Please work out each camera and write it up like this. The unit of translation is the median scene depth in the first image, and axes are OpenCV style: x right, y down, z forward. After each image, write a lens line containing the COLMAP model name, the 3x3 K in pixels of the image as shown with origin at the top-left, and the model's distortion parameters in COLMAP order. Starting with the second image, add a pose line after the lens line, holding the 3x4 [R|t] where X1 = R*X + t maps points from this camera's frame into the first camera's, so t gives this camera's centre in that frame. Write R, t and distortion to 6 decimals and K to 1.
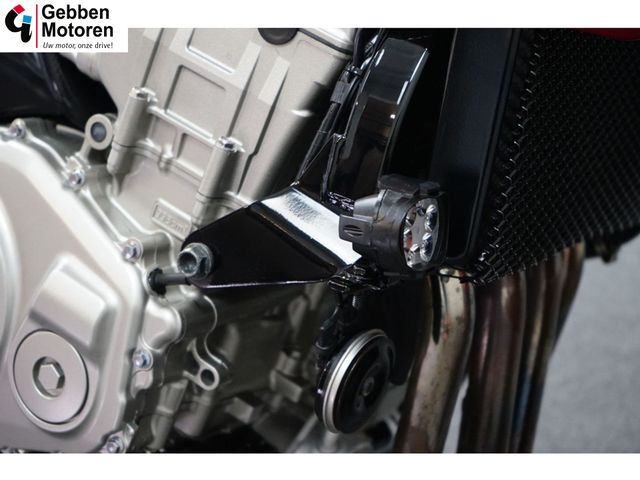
lens RADIAL K [[1322.1, 0, 319.6], [0, 1322.1, 240.6], [0, 0, 1]] dist [-0.071047, 0.000000]
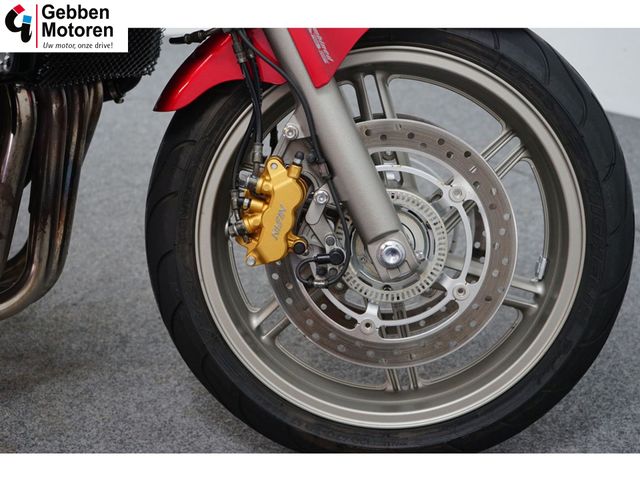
lens RADIAL K [[949.2, 0, 318.4], [0, 949.2, 240.4], [0, 0, 1]] dist [-0.025984, 0.000000]
pose [[0.918949, -0.051751, 0.390966, -0.038669], [0.012111, 0.994589, 0.103184, 0.097697], [-0.394190, -0.090086, 0.914603, -0.310239]]
